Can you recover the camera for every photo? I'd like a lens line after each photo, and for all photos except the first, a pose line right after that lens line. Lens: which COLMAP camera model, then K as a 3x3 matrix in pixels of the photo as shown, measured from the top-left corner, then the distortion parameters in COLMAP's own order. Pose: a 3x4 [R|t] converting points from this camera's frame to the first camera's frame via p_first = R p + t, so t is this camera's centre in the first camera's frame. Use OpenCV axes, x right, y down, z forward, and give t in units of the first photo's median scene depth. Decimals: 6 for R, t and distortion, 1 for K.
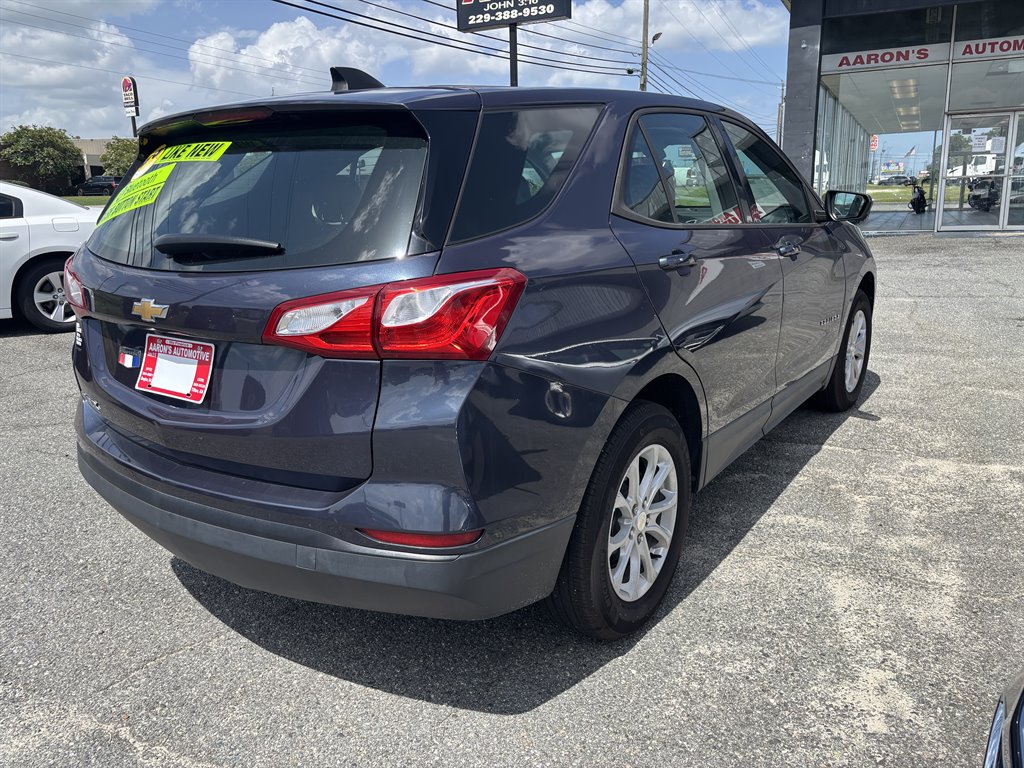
lens RADIAL K [[865.3, 0, 513.6], [0, 865.3, 382.3], [0, 0, 1]] dist [0.087363, -0.122261]
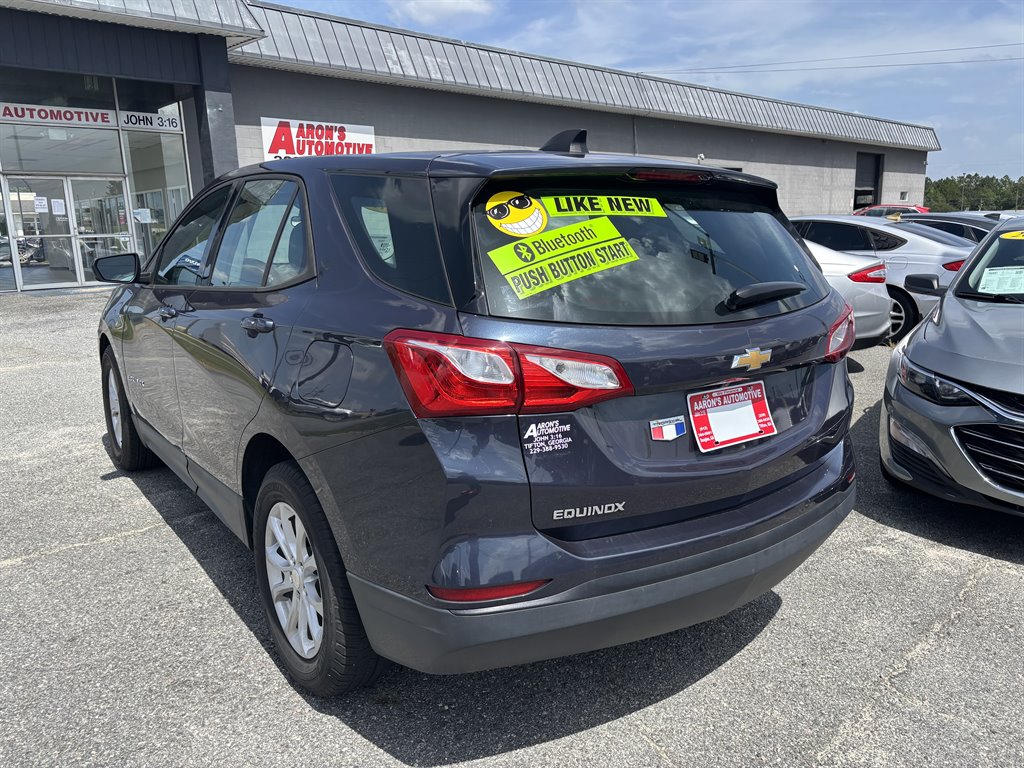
lens RADIAL K [[864.7, 0, 515.5], [0, 864.7, 380.6], [0, 0, 1]] dist [0.083366, -0.112415]
pose [[0.210713, -0.150024, 0.965967, -0.382685], [0.216347, 0.970806, 0.103583, -0.058447], [-0.953307, 0.187157, 0.237018, 0.267457]]
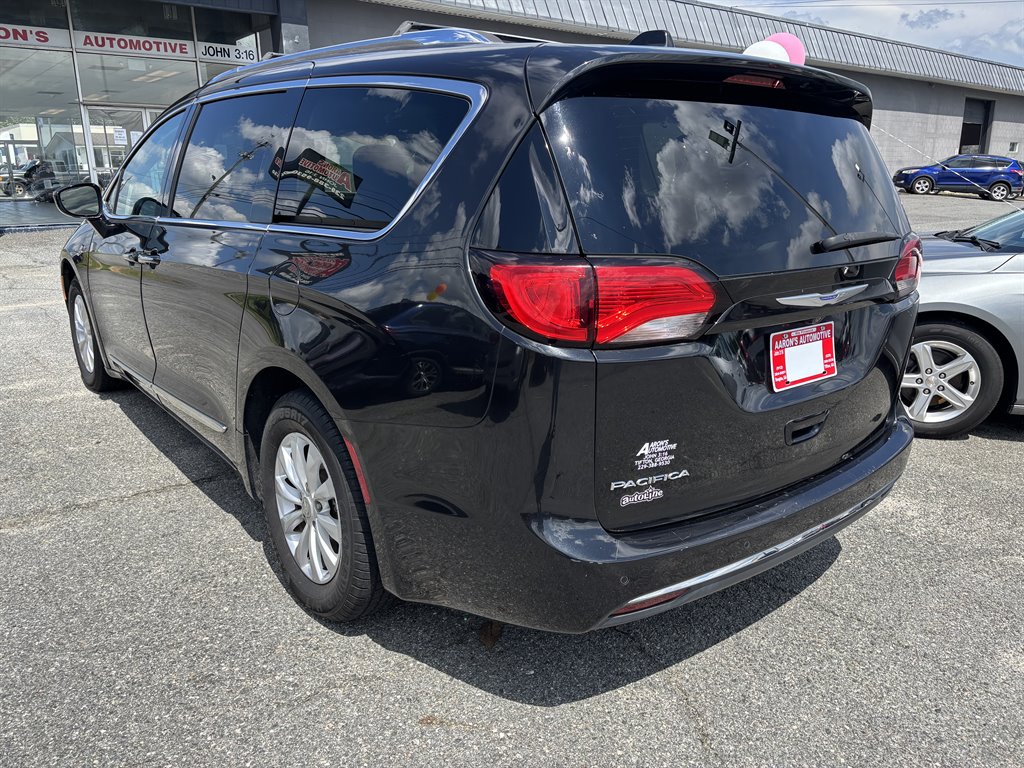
lens RADIAL K [[864.7, 0, 515.5], [0, 864.7, 380.6], [0, 0, 1]] dist [0.083366, -0.112415]
pose [[0.292691, -0.198542, 0.935368, -0.358910], [0.186950, 0.971210, 0.147651, -0.059272], [-0.937754, 0.131651, 0.321381, 0.274679]]
